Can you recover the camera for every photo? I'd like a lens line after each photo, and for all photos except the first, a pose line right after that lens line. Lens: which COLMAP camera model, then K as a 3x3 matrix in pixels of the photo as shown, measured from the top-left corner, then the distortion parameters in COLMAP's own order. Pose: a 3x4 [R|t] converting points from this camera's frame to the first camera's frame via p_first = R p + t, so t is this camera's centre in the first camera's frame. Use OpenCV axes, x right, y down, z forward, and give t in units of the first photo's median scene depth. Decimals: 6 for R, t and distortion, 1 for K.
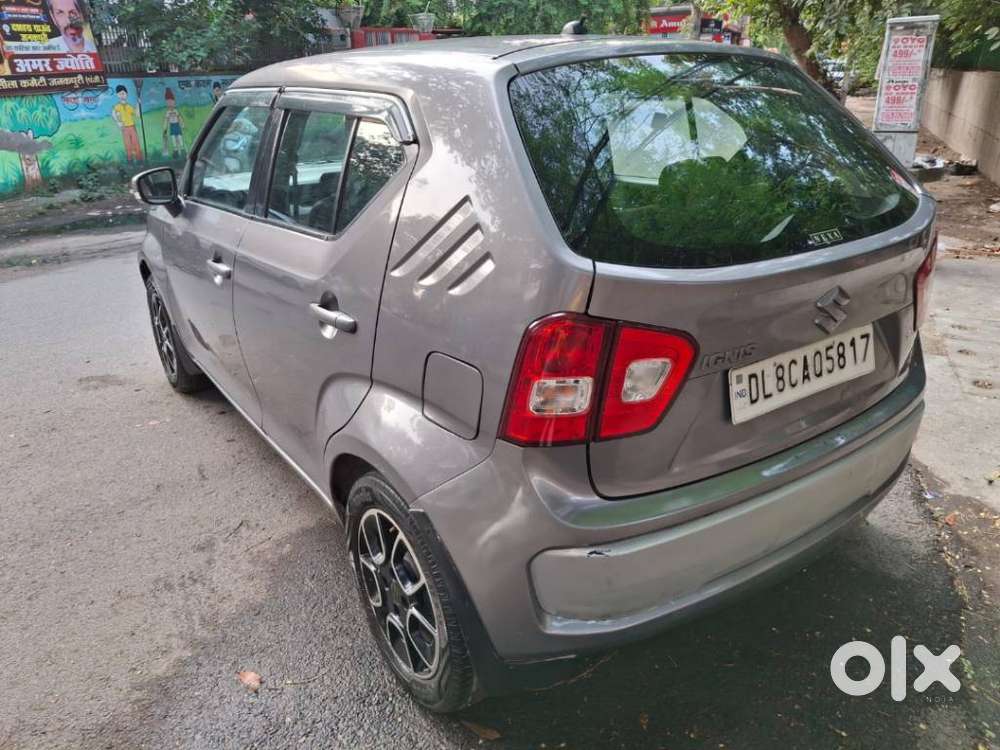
lens RADIAL K [[737.0, 0, 500.0], [0, 737.0, 375.0], [0, 0, 1]] dist [-0.028580, 0.060536]
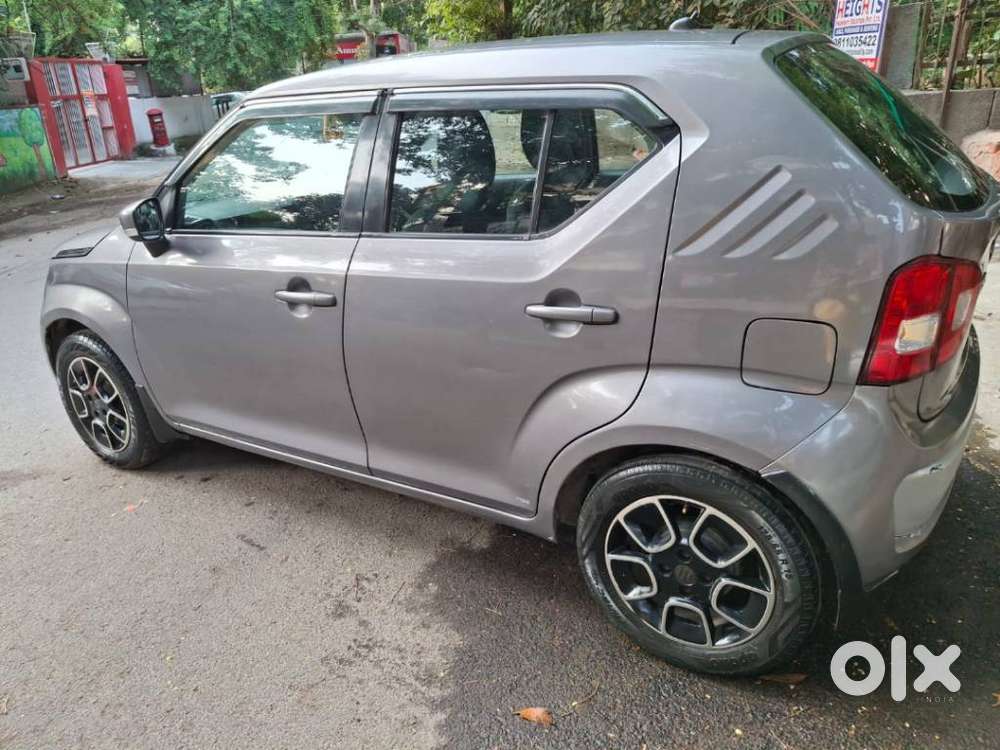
lens RADIAL K [[723.7, 0, 500.2], [0, 723.7, 380.2], [0, 0, 1]] dist [0.002231, -0.002069]
pose [[0.919783, -0.174990, 0.351253, -0.770278], [0.181675, 0.983257, 0.014119, -0.026609], [-0.347843, 0.050828, 0.936174, 0.173404]]
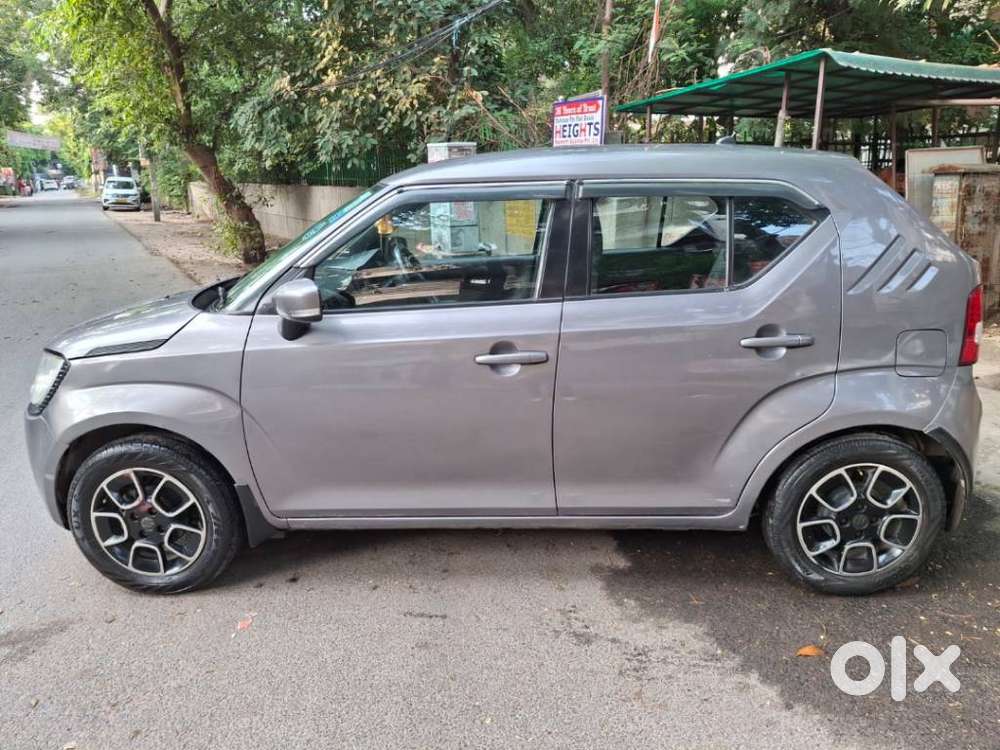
lens RADIAL K [[719.8, 0, 498.3], [0, 719.8, 388.7], [0, 0, 1]] dist [0.039708, -0.137889]
pose [[0.626438, -0.217721, 0.748447, -1.765188], [0.307935, 0.951218, 0.018969, -0.207429], [-0.716066, 0.218590, 0.662923, 0.612920]]
